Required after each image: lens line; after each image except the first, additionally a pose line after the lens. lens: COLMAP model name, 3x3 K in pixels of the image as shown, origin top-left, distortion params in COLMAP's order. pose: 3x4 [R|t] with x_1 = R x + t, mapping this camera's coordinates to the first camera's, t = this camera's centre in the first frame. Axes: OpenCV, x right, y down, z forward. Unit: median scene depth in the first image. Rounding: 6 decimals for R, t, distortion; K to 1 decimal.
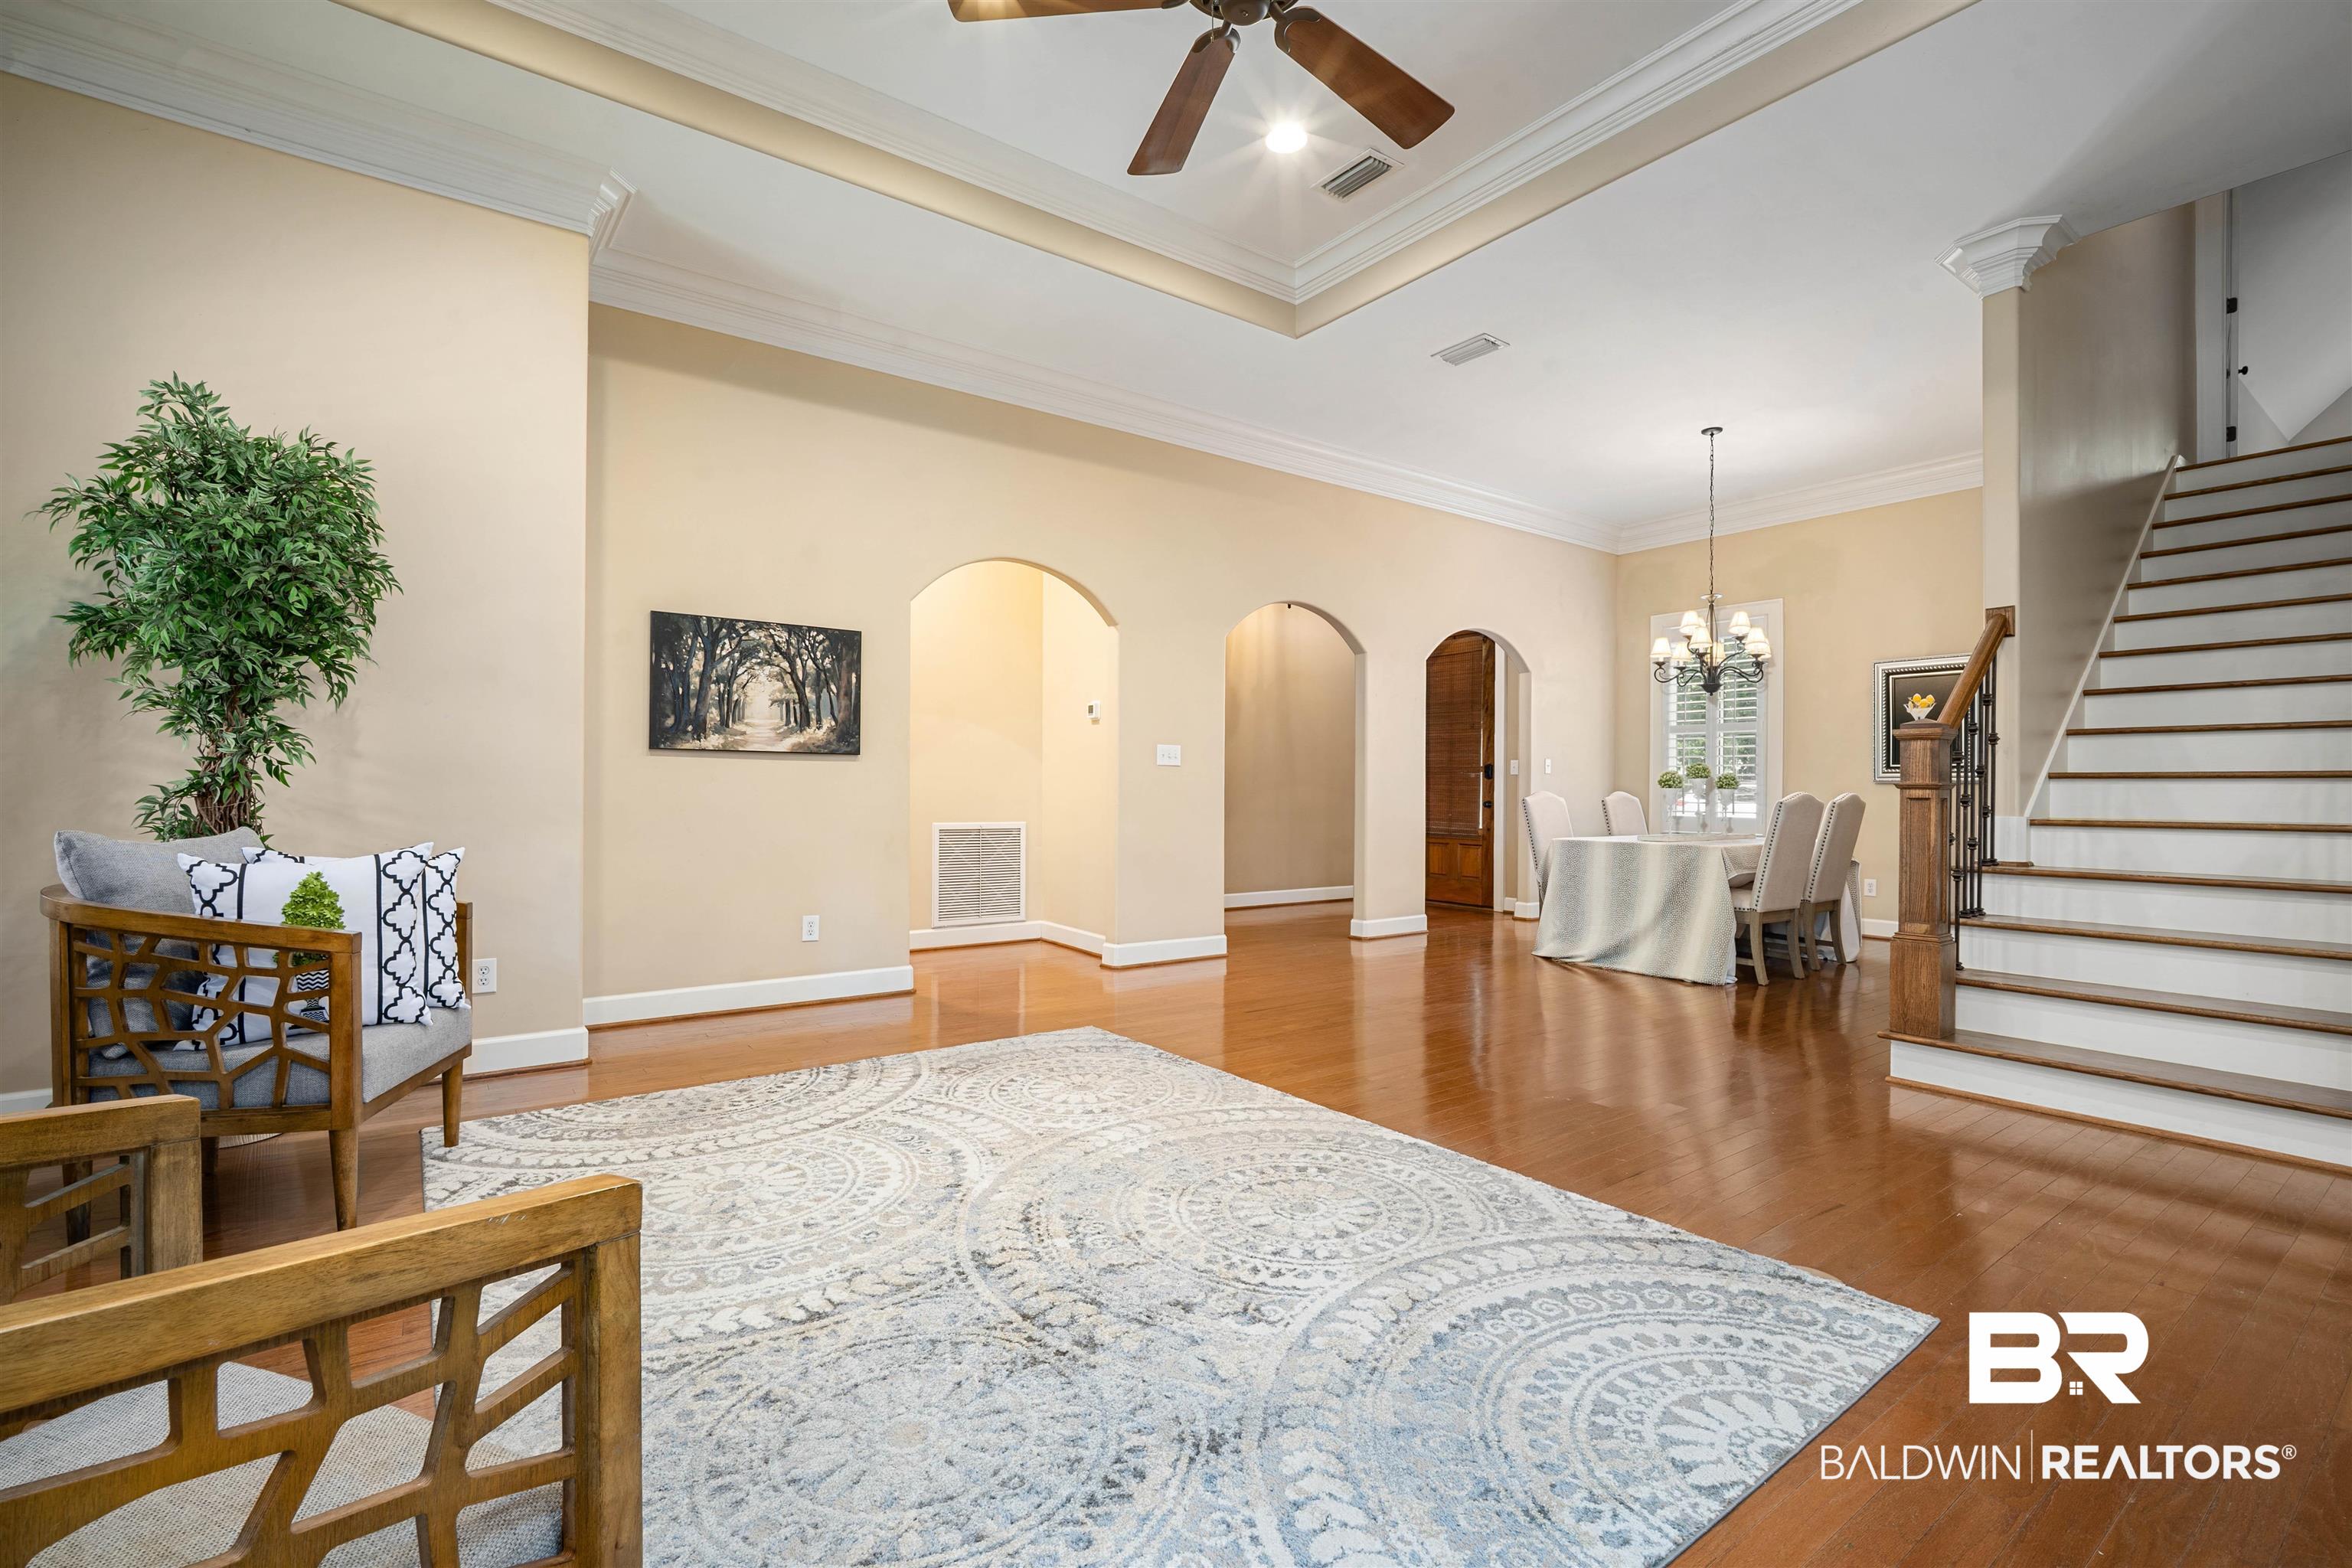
lens RADIAL K [[1037.6, 0, 1193.0], [0, 1037.6, 783.1], [0, 0, 1]] dist [-0.010055, 0.002968]
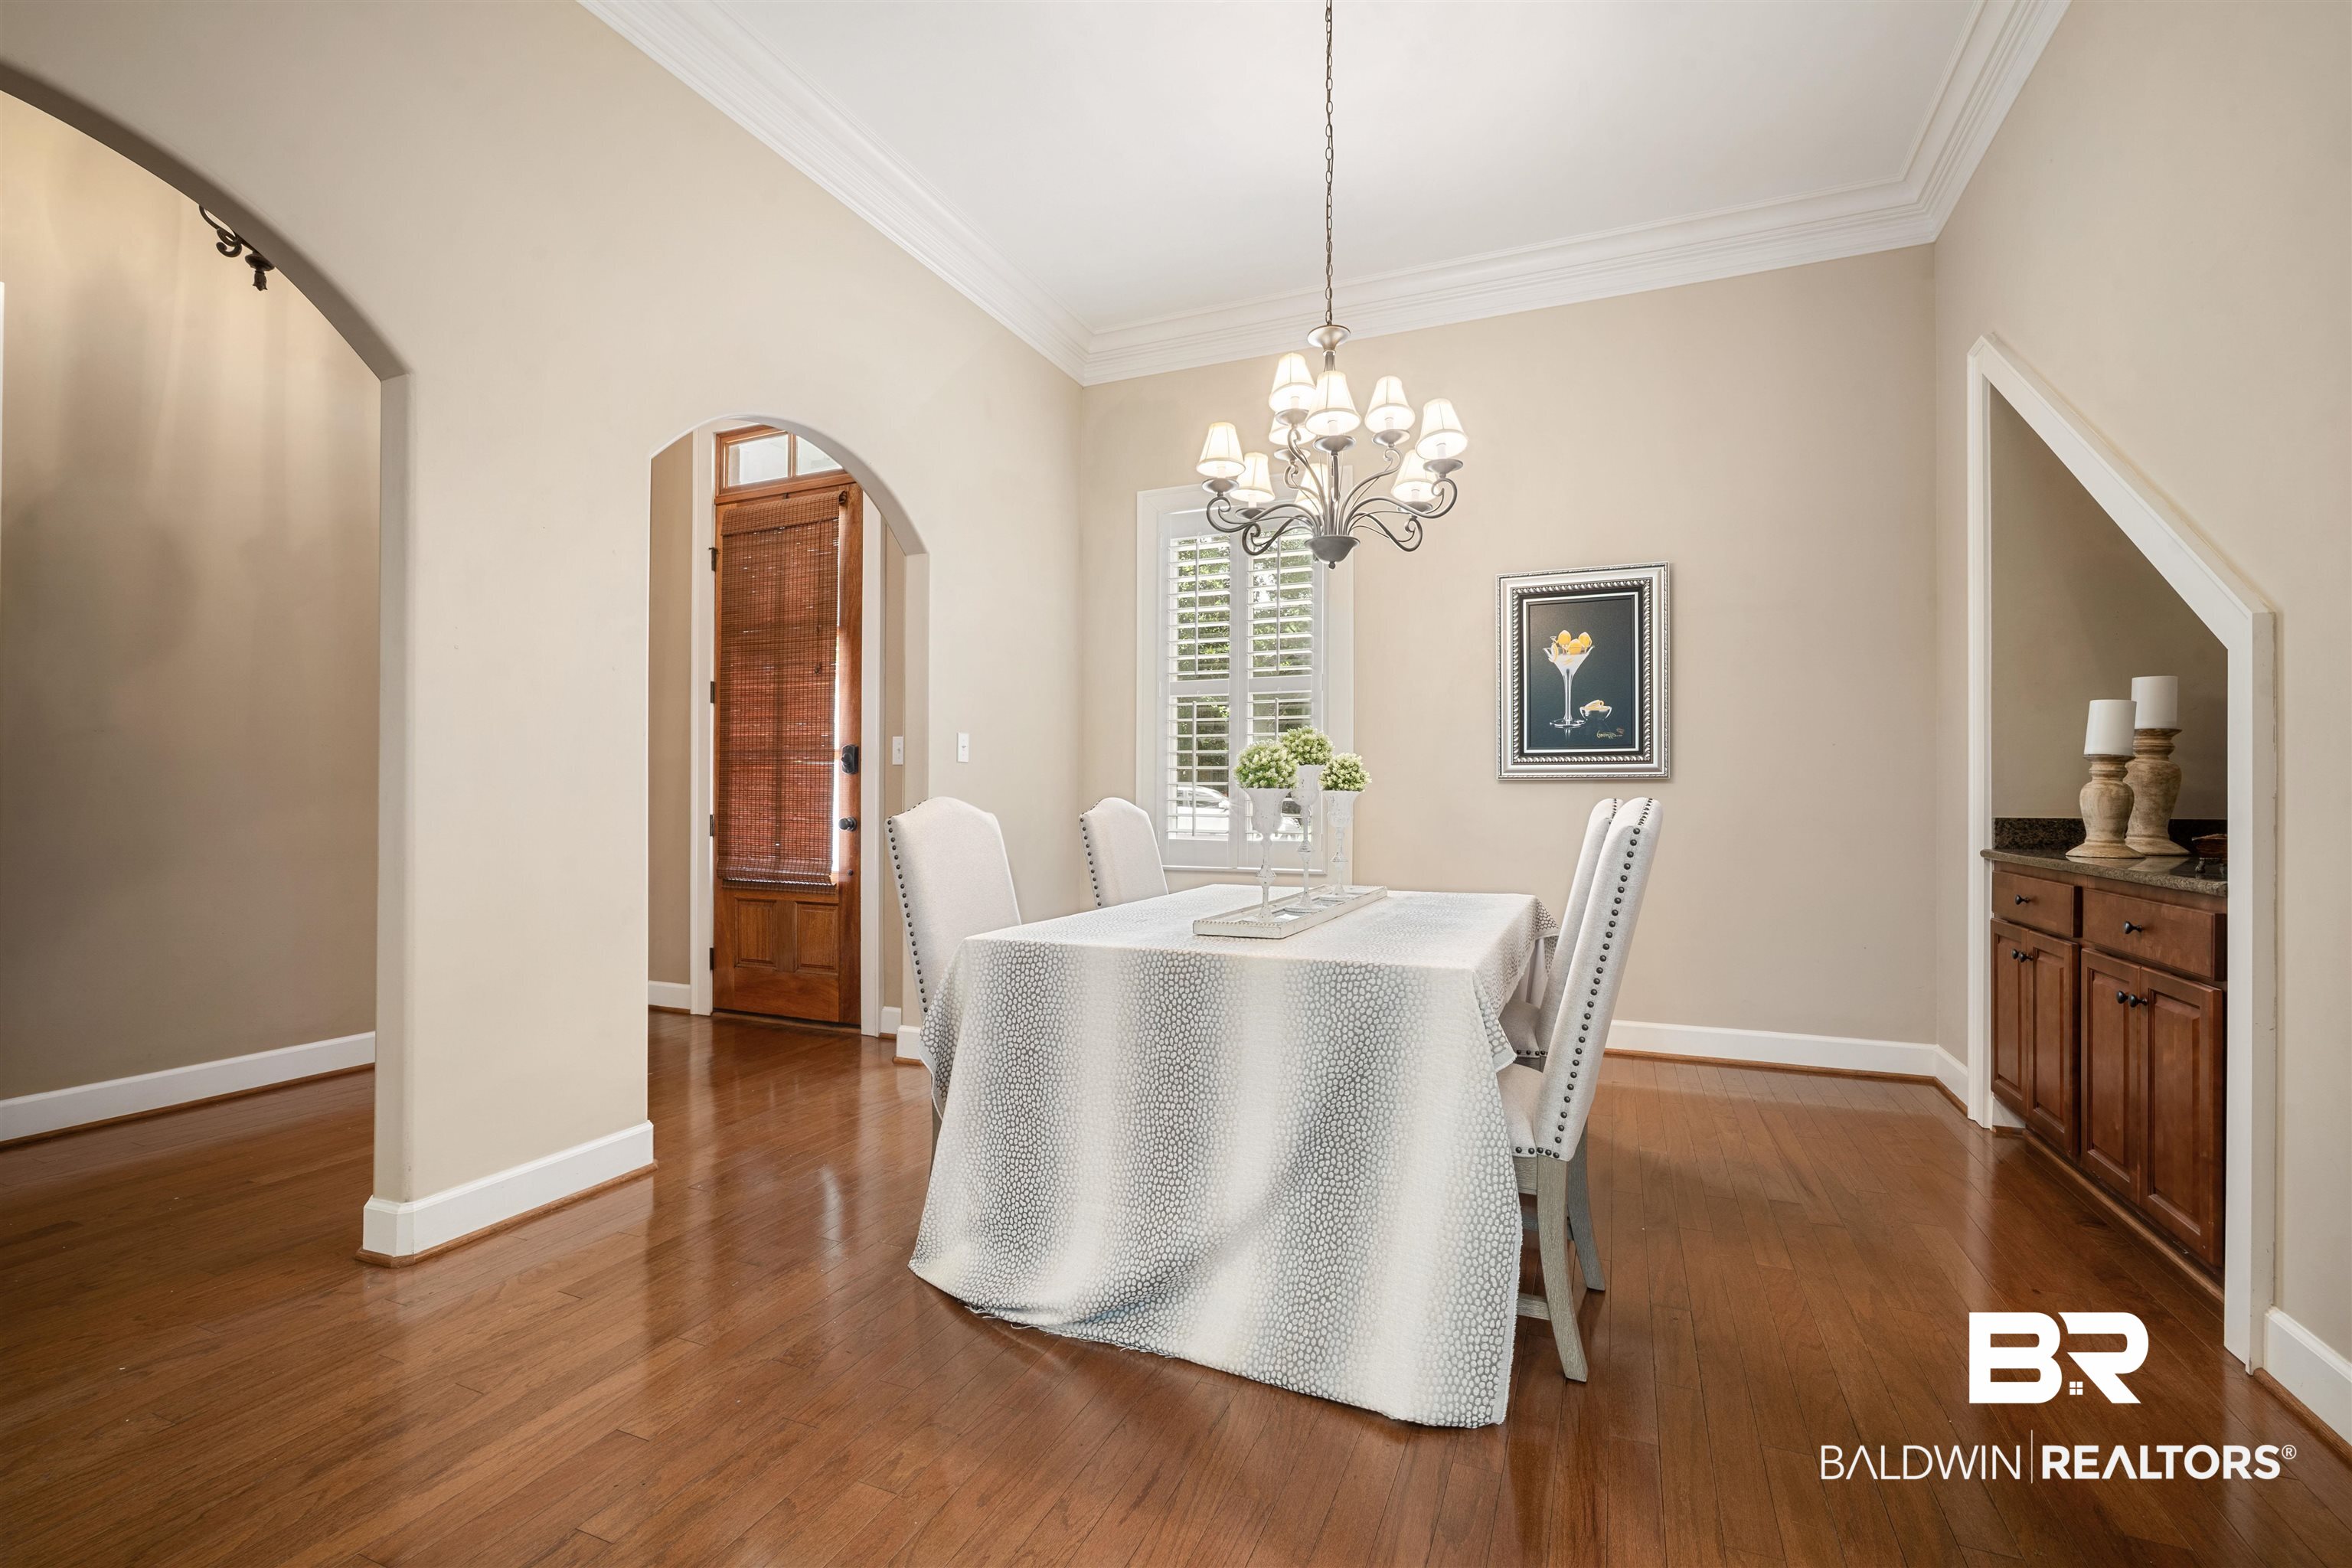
lens RADIAL K [[1037.6, 0, 1183.9], [0, 1037.6, 794.2], [0, 0, 1]] dist [-0.010055, 0.002968]
pose [[0.862685, -0.003104, 0.505731, 0.314738], [-0.000315, 0.999978, 0.006676, 0.005854], [-0.505741, -0.005919, 0.862665, 0.890634]]
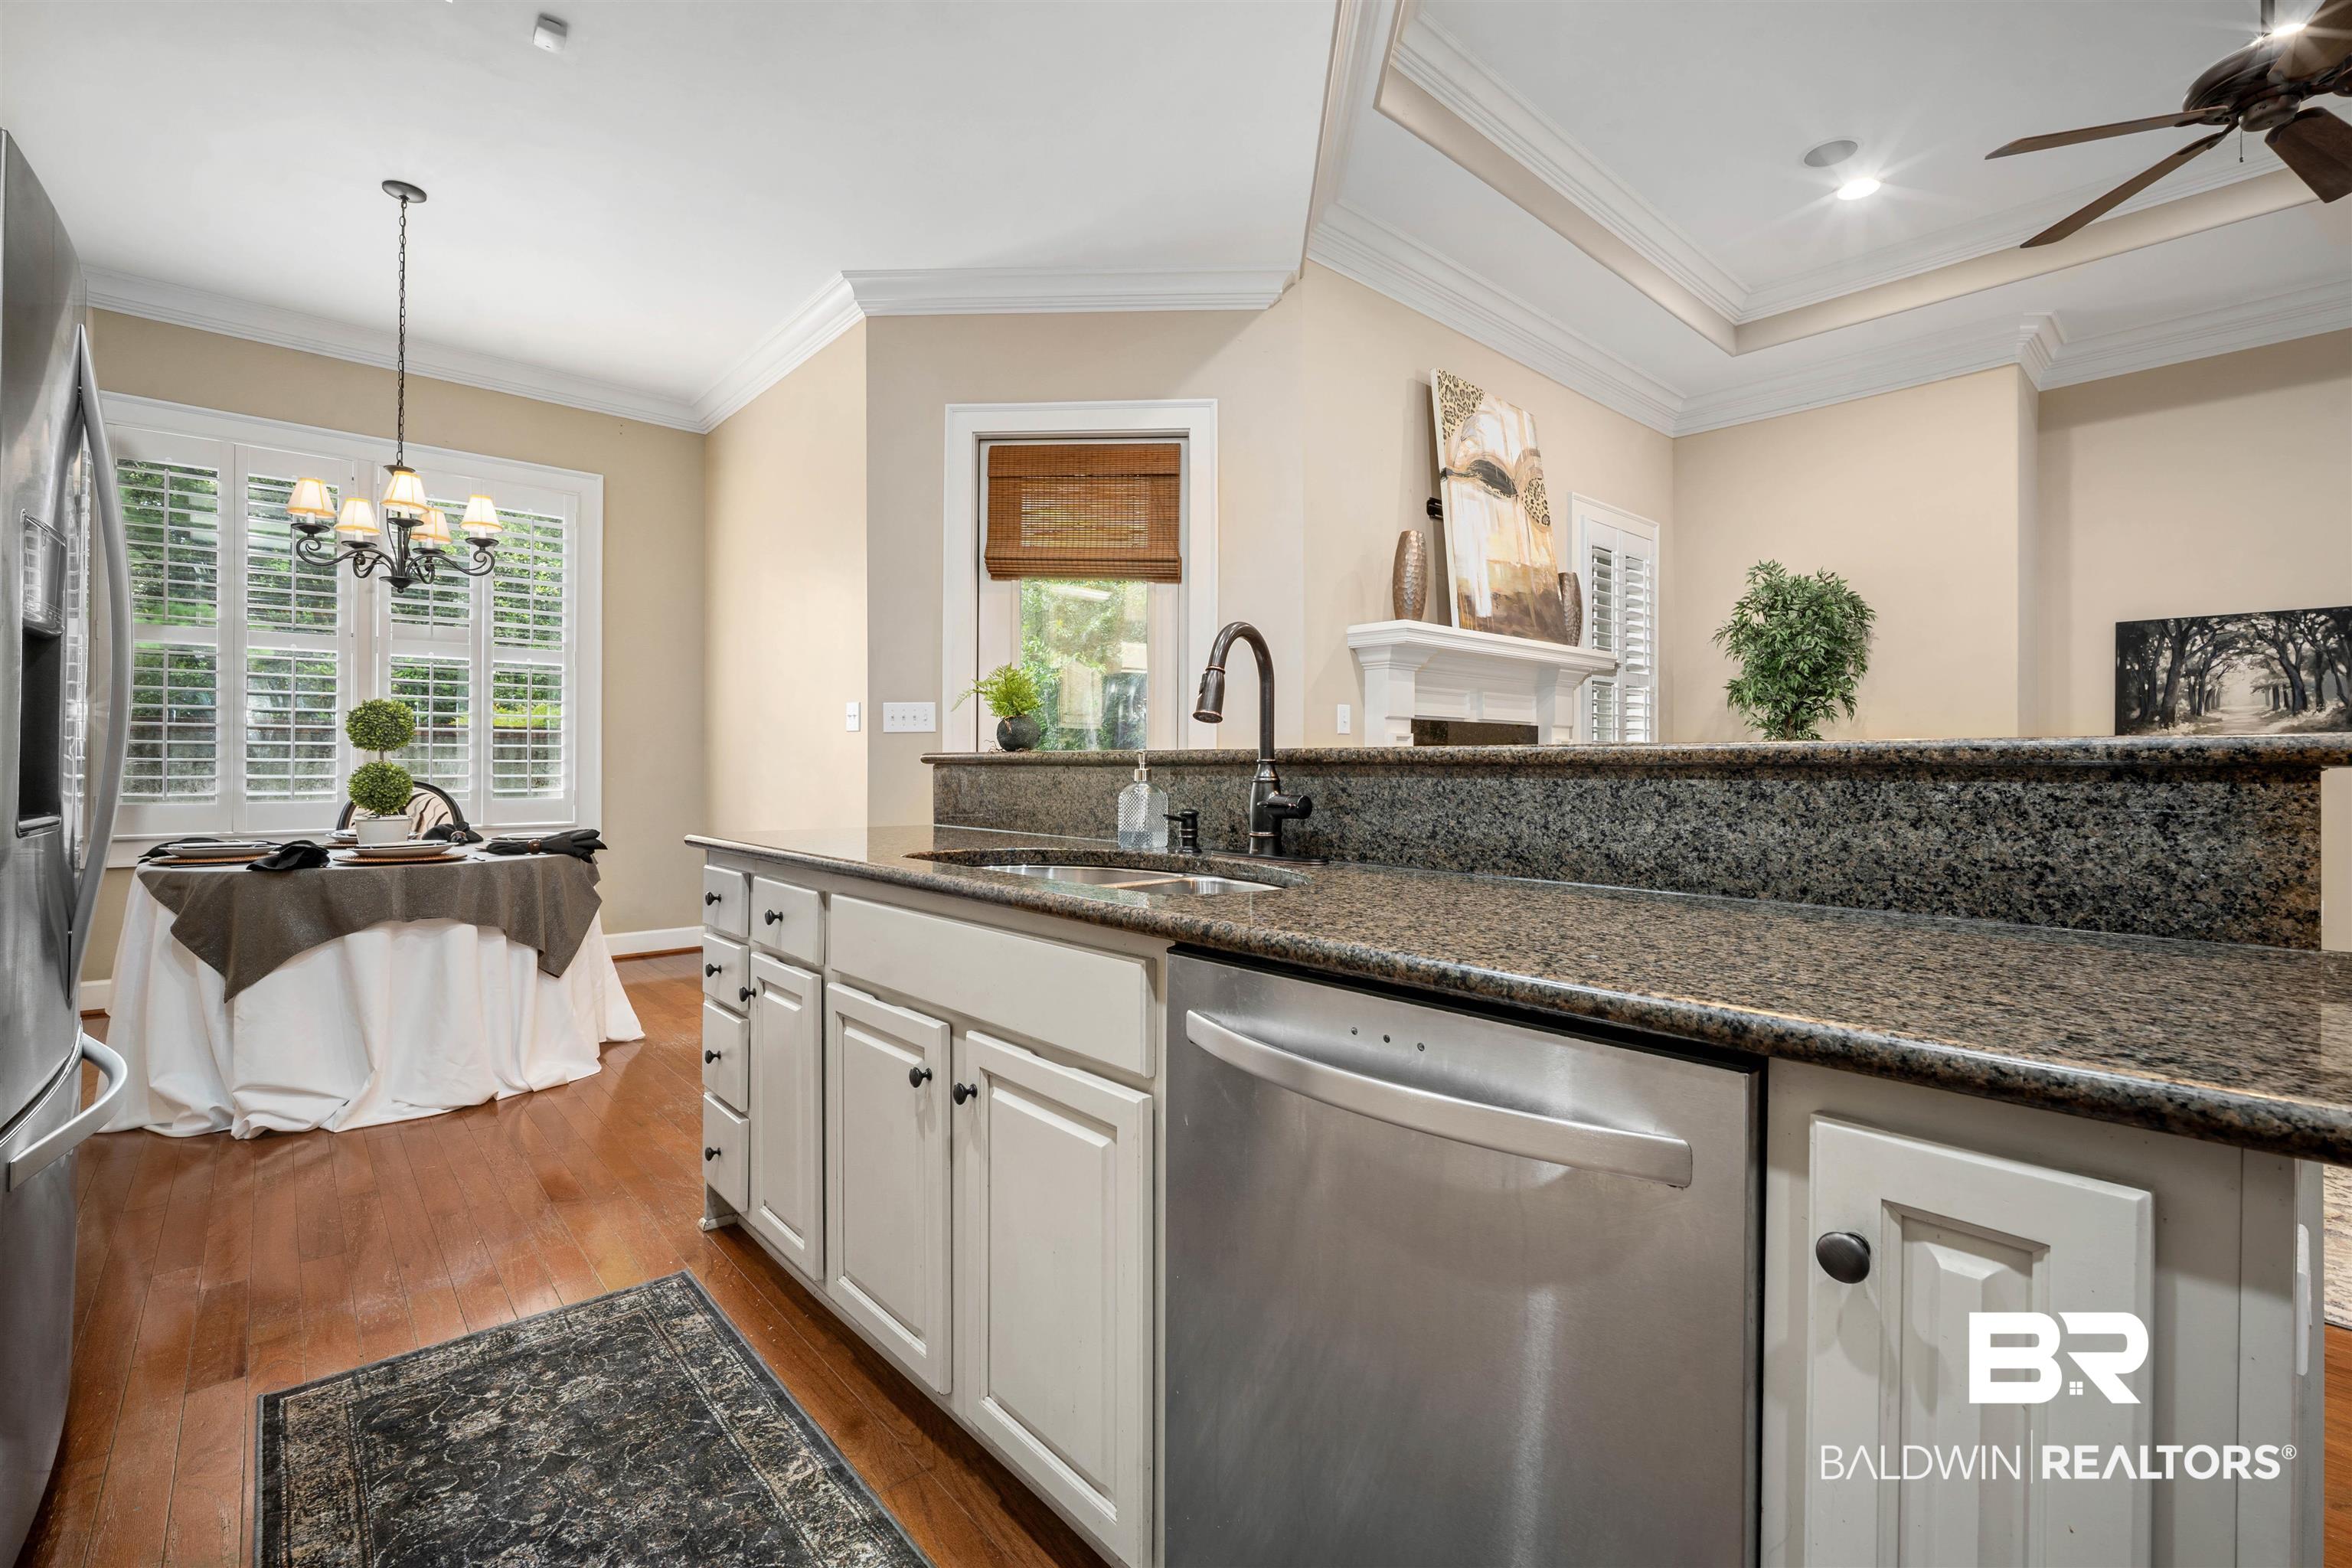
lens RADIAL K [[1037.6, 0, 1168.1], [0, 1037.6, 771.1], [0, 0, 1]] dist [-0.010055, 0.002968]
pose [[0.088757, 0.005062, -0.996040, 0.531037], [0.000084, 0.999987, 0.005090, -0.000242], [0.996053, -0.000535, 0.088755, -0.186325]]
